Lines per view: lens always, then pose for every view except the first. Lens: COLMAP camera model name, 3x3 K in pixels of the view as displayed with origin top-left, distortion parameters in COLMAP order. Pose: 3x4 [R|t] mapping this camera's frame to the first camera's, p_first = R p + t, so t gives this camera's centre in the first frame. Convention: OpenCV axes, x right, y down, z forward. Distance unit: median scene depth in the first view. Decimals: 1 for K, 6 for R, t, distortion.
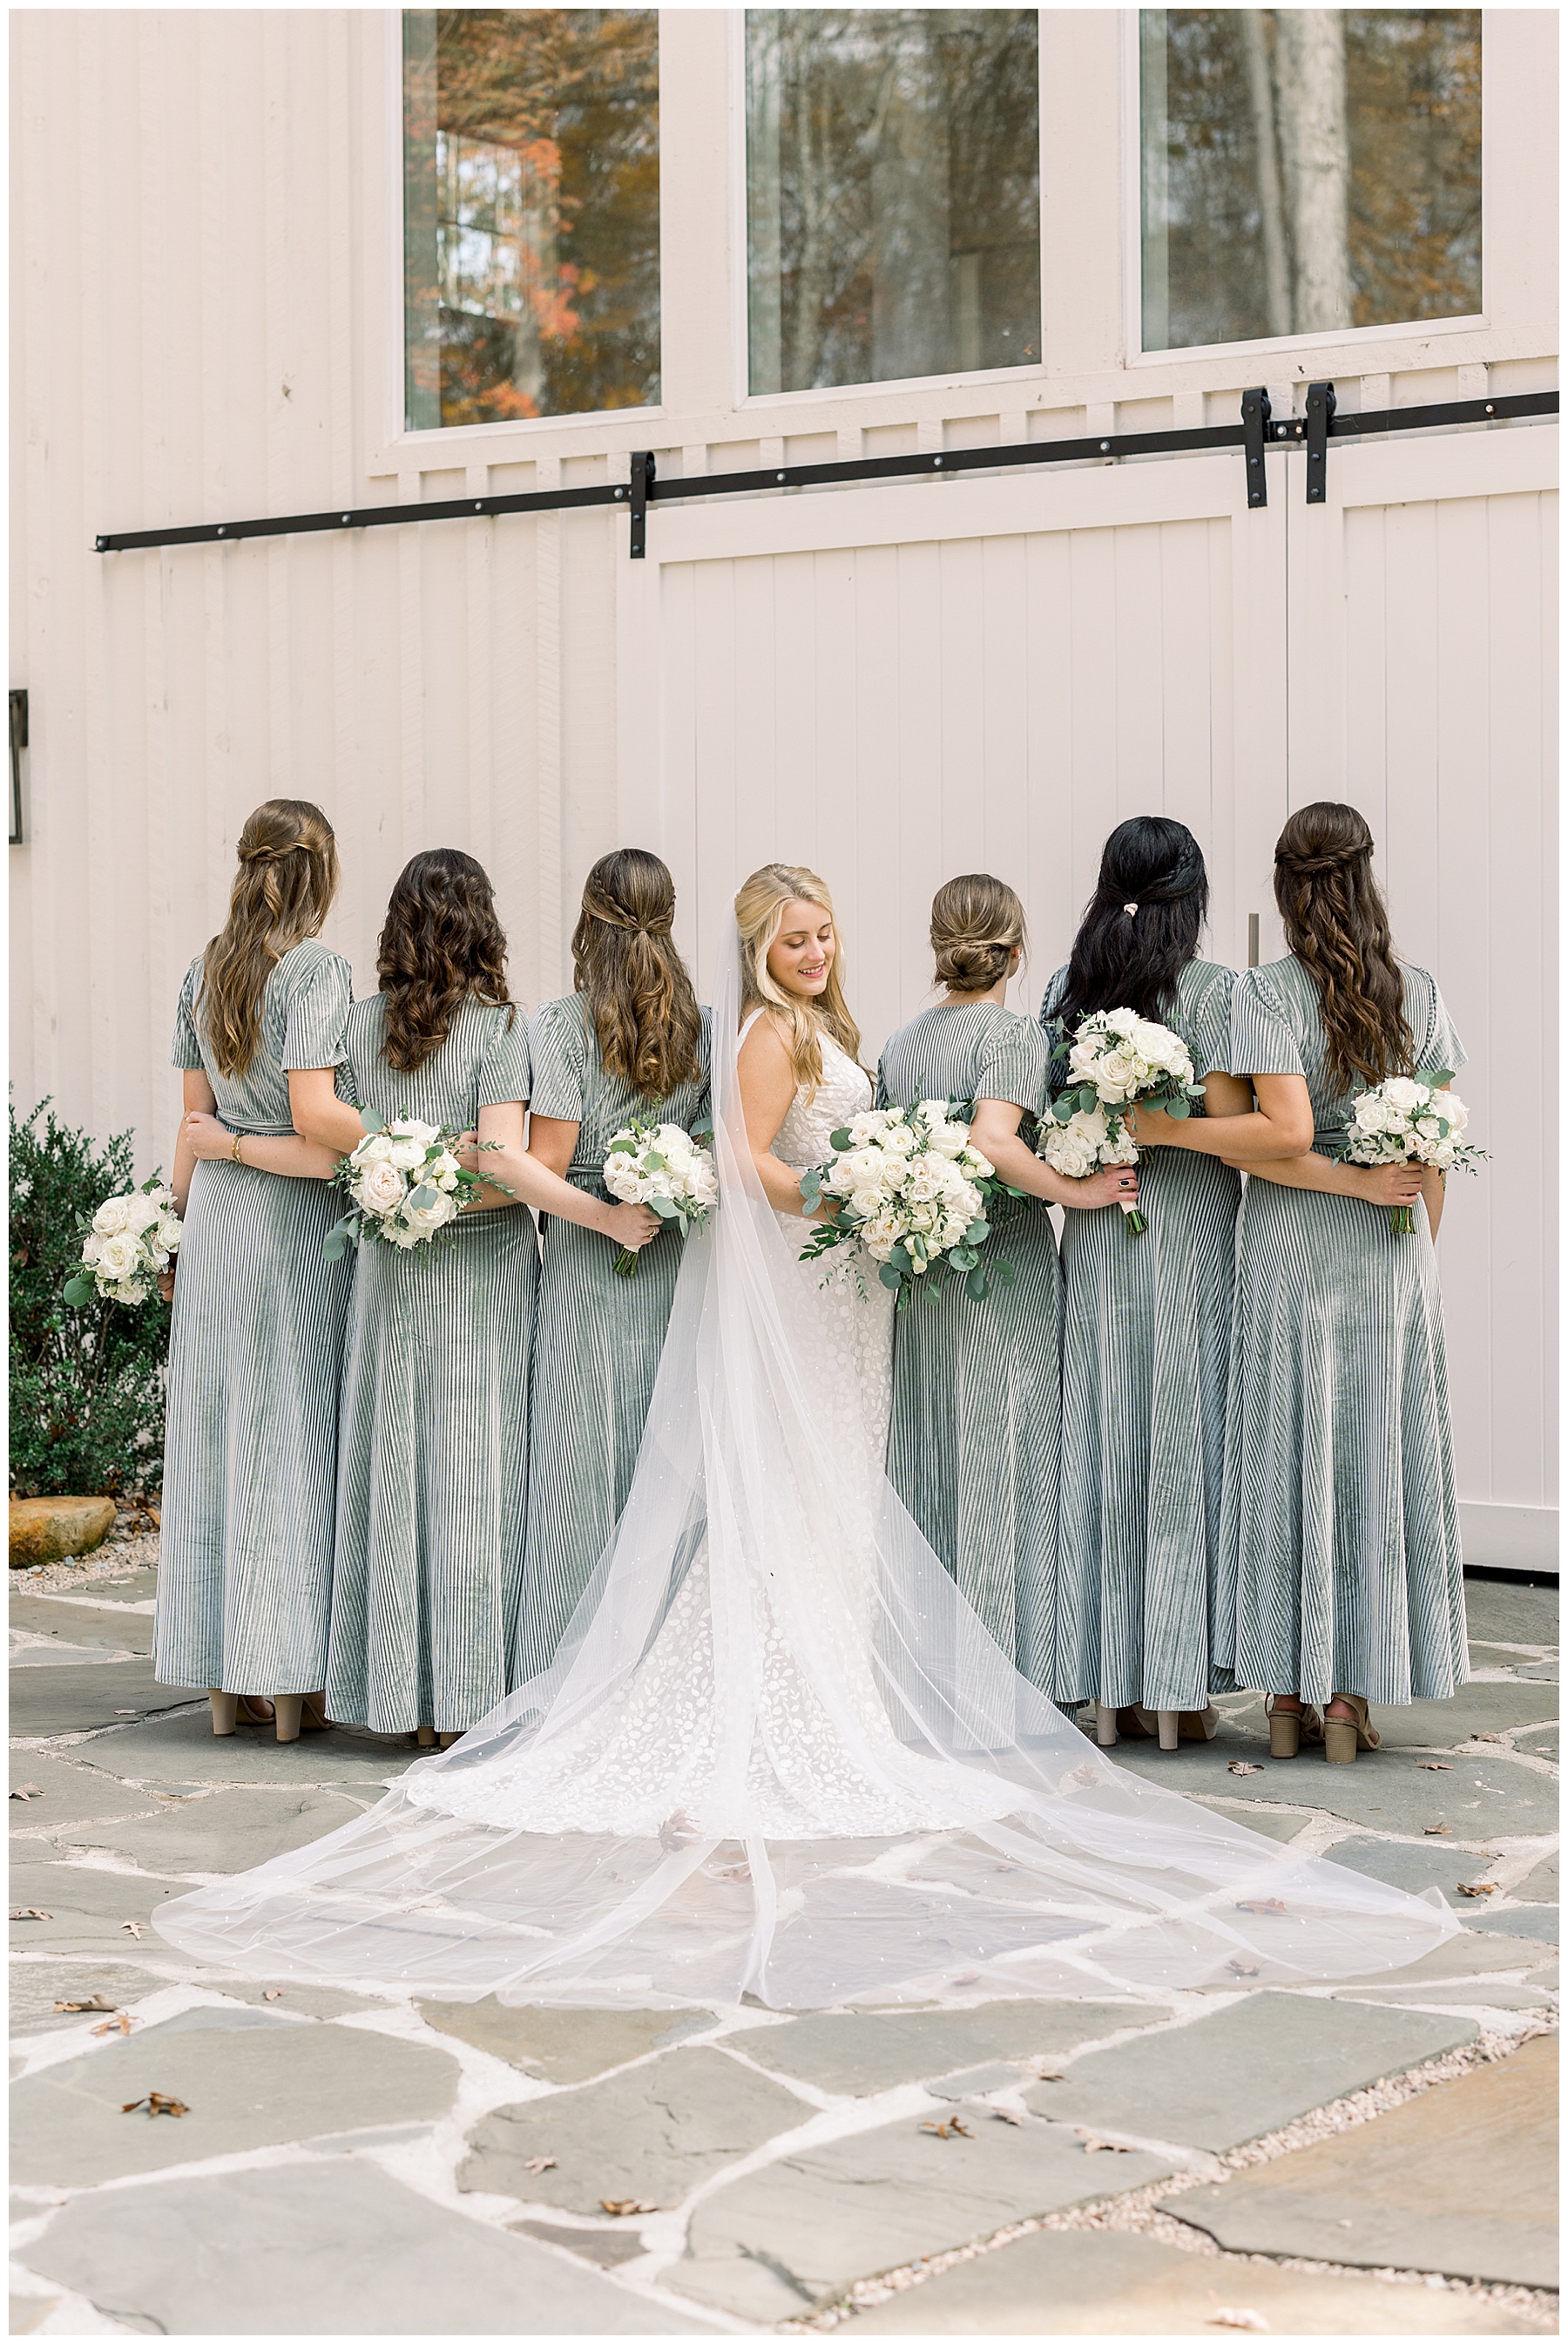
lens RADIAL K [[4128.4, 0, 791.9], [0, 4128.4, 1084.3], [0, 0, 1]] dist [0.015096, -0.054629]
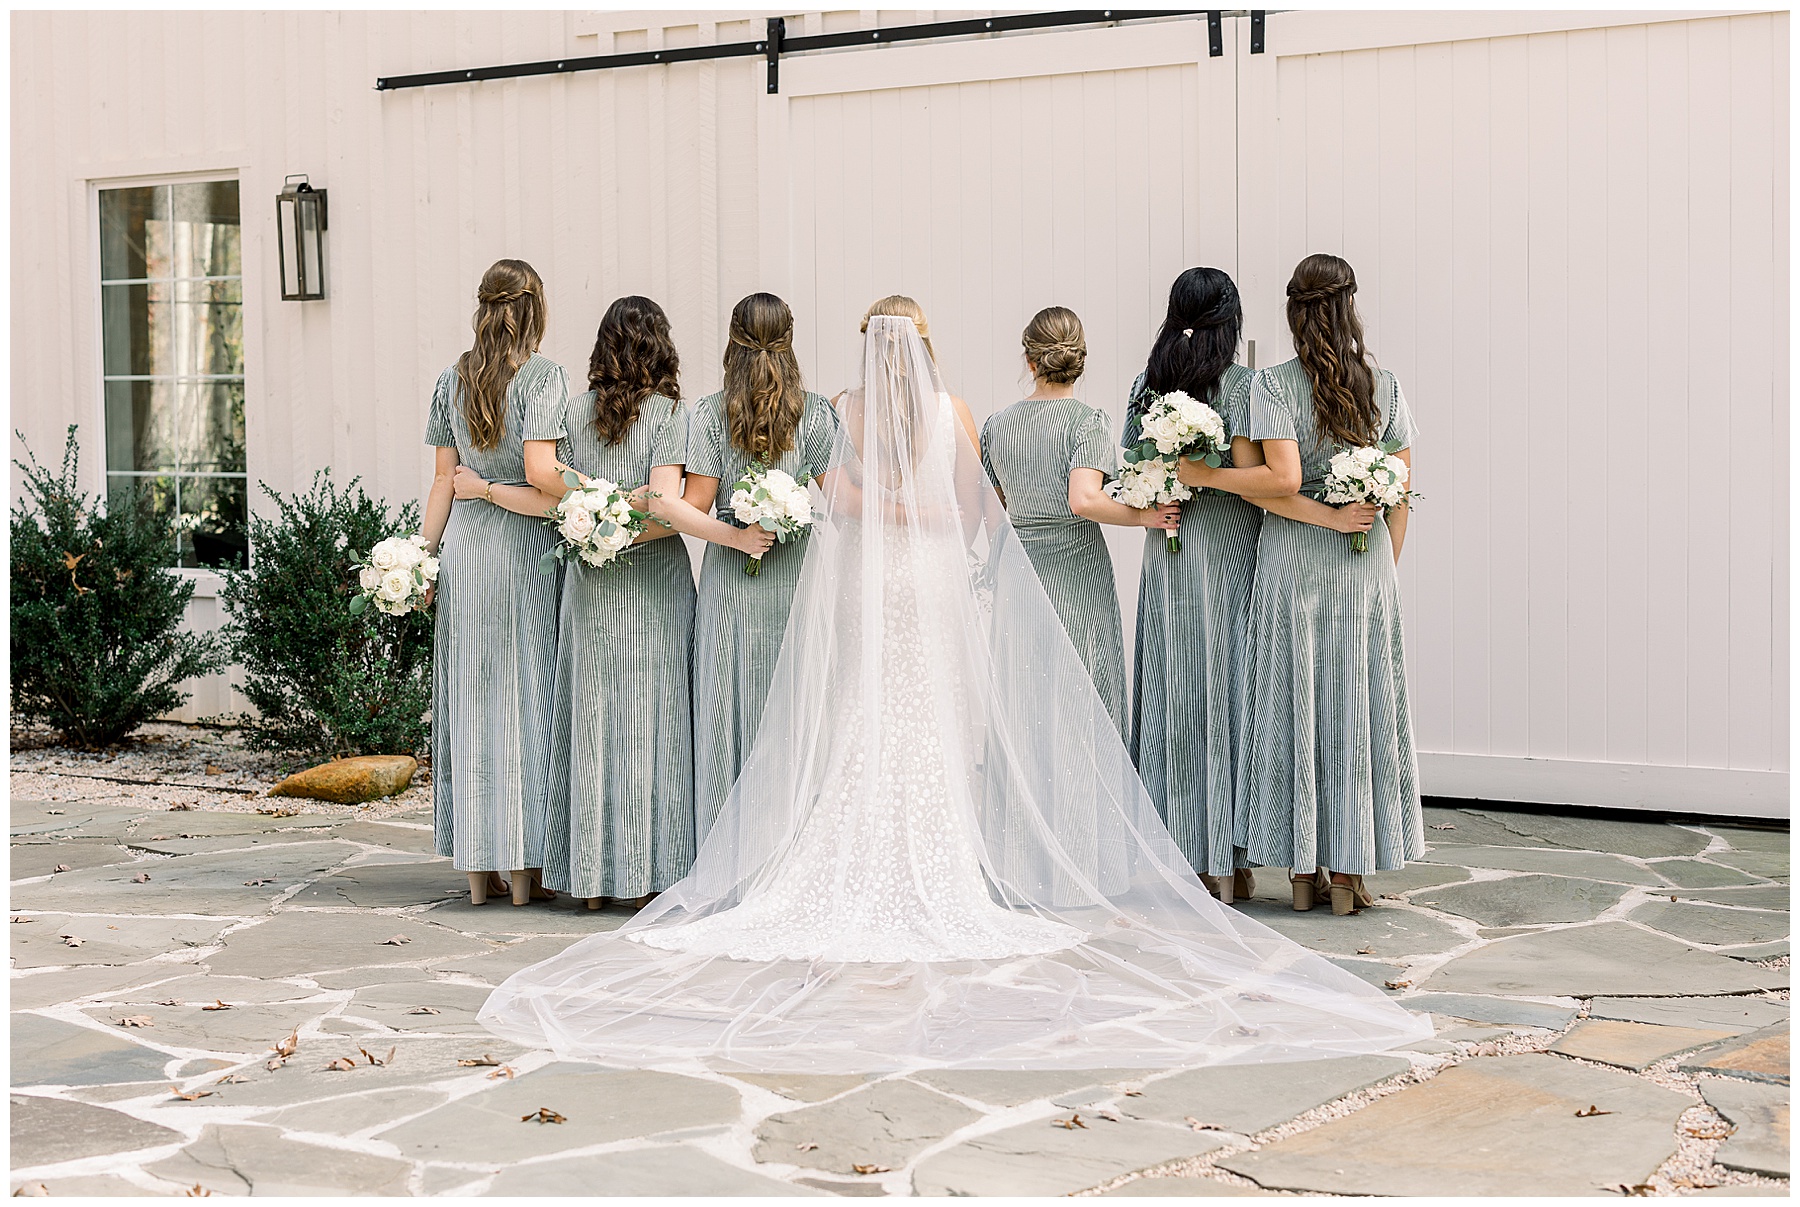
lens RADIAL K [[3090.6, 0, 902.2], [0, 3090.6, 597.8], [0, 0, 1]] dist [0.003329, 0.006519]
pose [[0.999316, -0.006044, 0.036472, -0.036180], [0.004889, 0.999486, 0.031682, 0.013158], [-0.036645, -0.031482, 0.998832, -0.070786]]
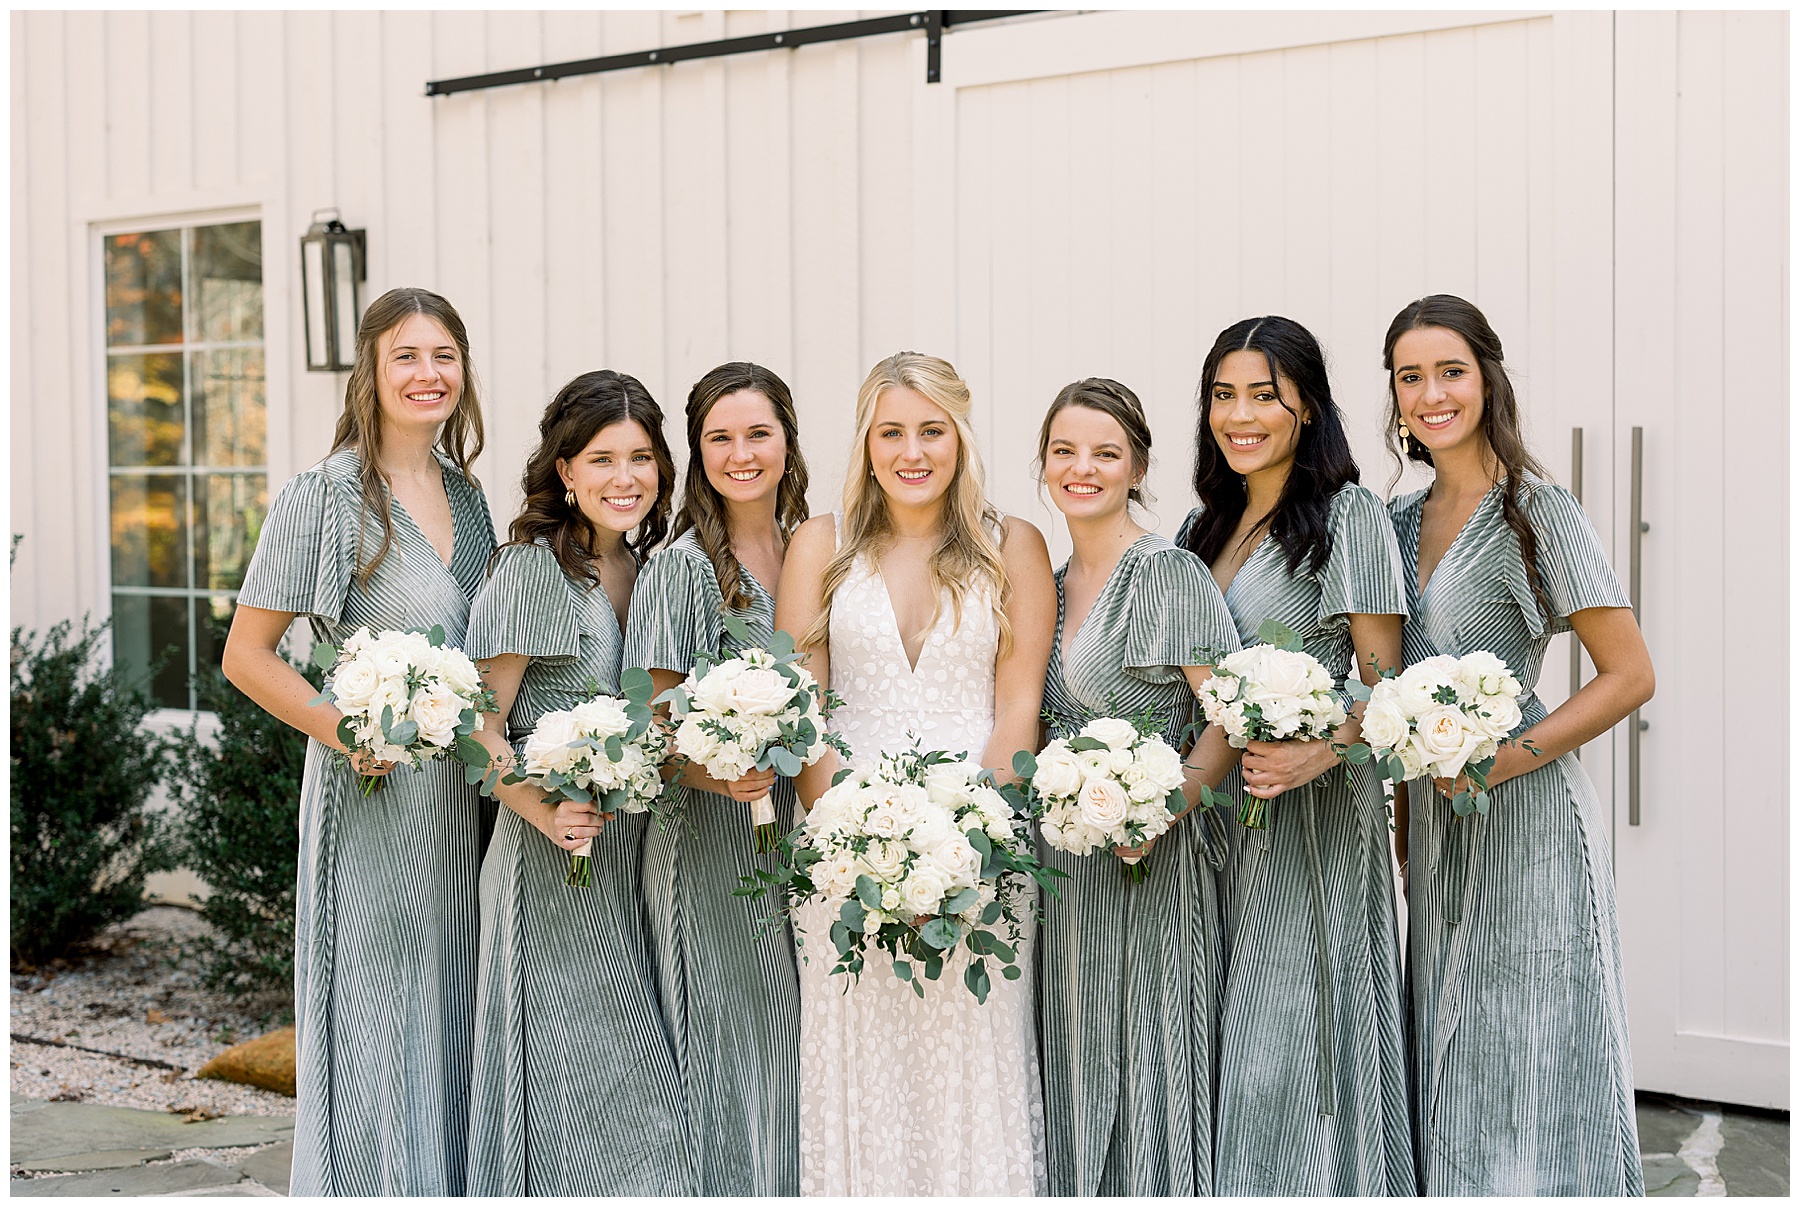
lens RADIAL K [[2664.0, 0, 946.2], [0, 2664.0, 581.7], [0, 0, 1]] dist [0.012428, 0.023572]
pose [[0.999709, -0.000405, -0.024138, -0.020389], [0.000573, 0.999975, 0.006977, -0.009754], [0.024135, -0.006988, 0.999684, 0.376735]]
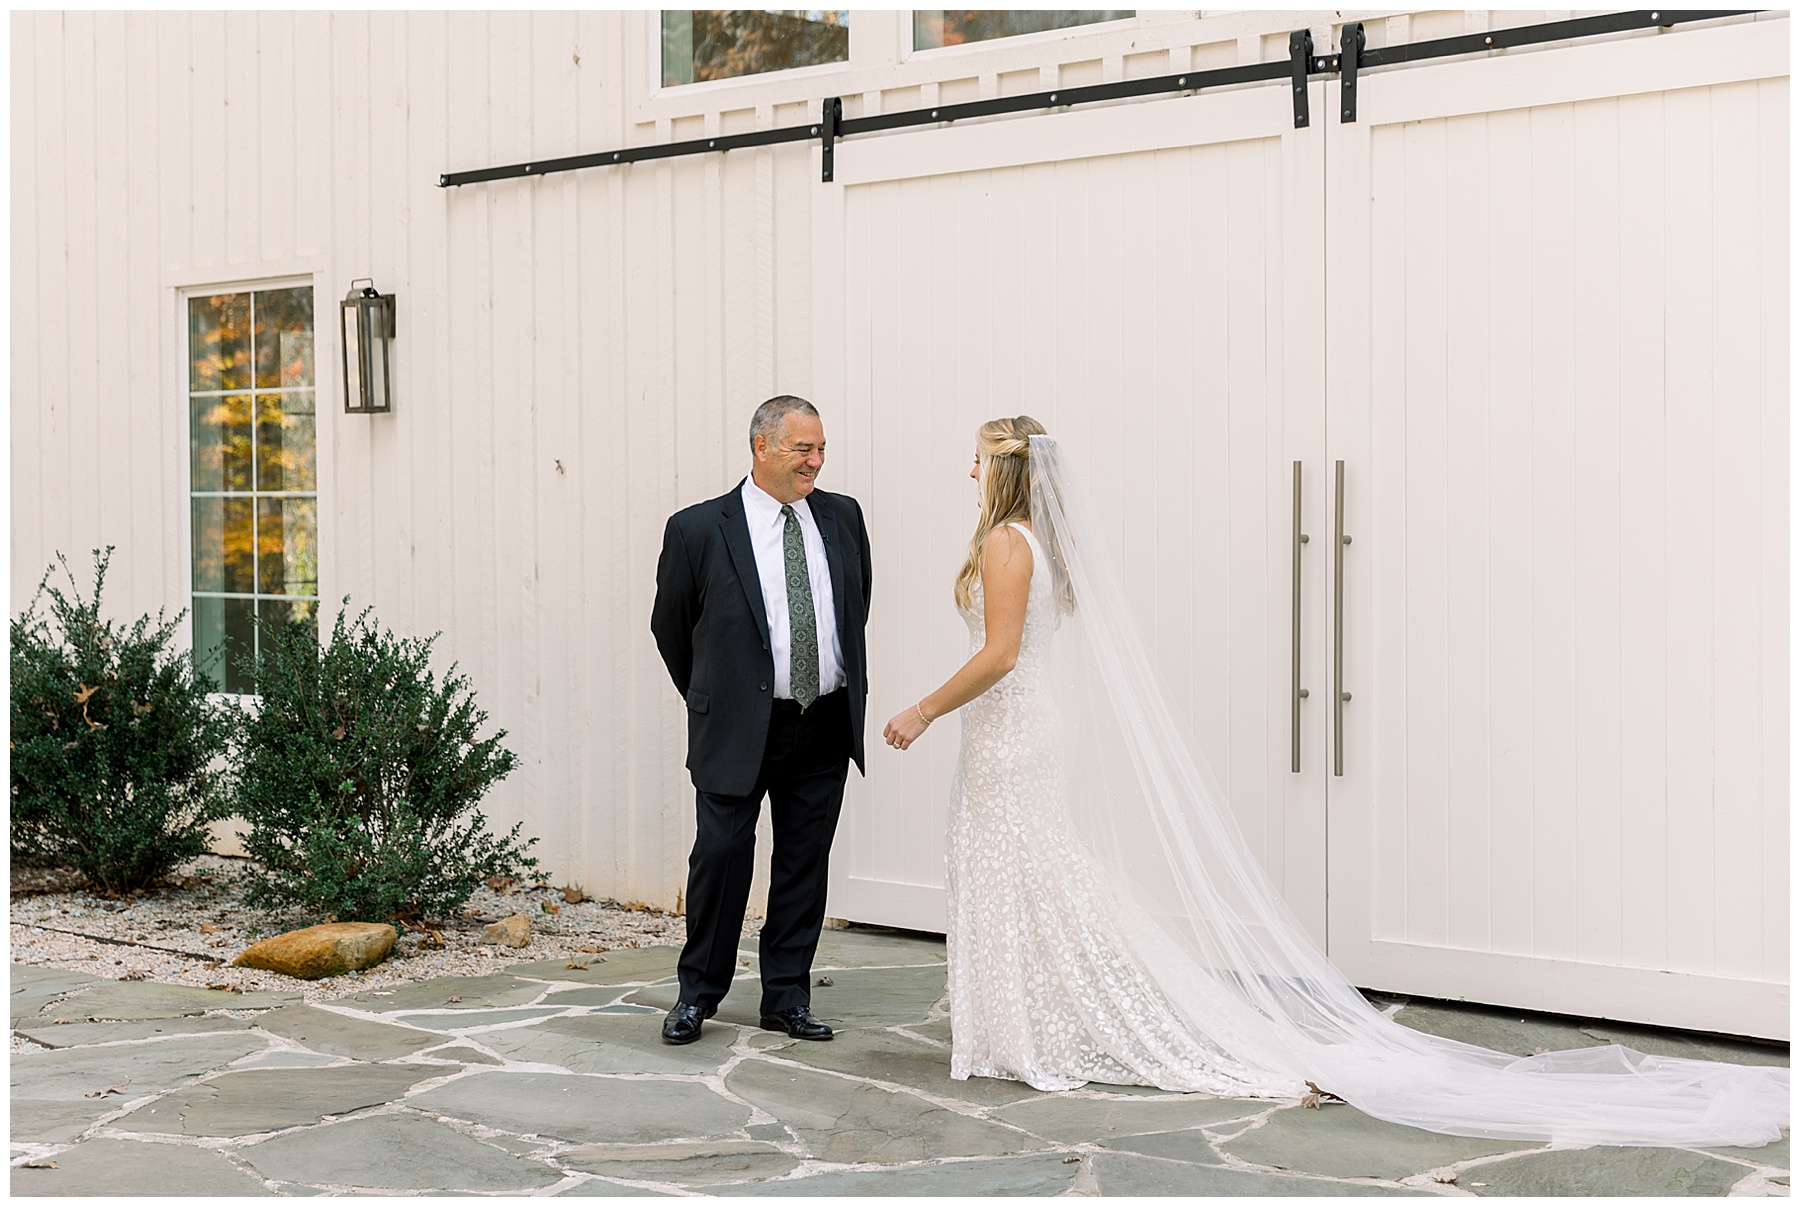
lens RADIAL K [[2810.9, 0, 889.3], [0, 2810.9, 579.7], [0, 0, 1]] dist [0.006238, -0.017952]
pose [[0.994147, 0.003390, -0.107985, 0.082241], [-0.003918, 0.999981, -0.004680, -0.002068], [0.107967, 0.005076, 0.994142, 0.164569]]
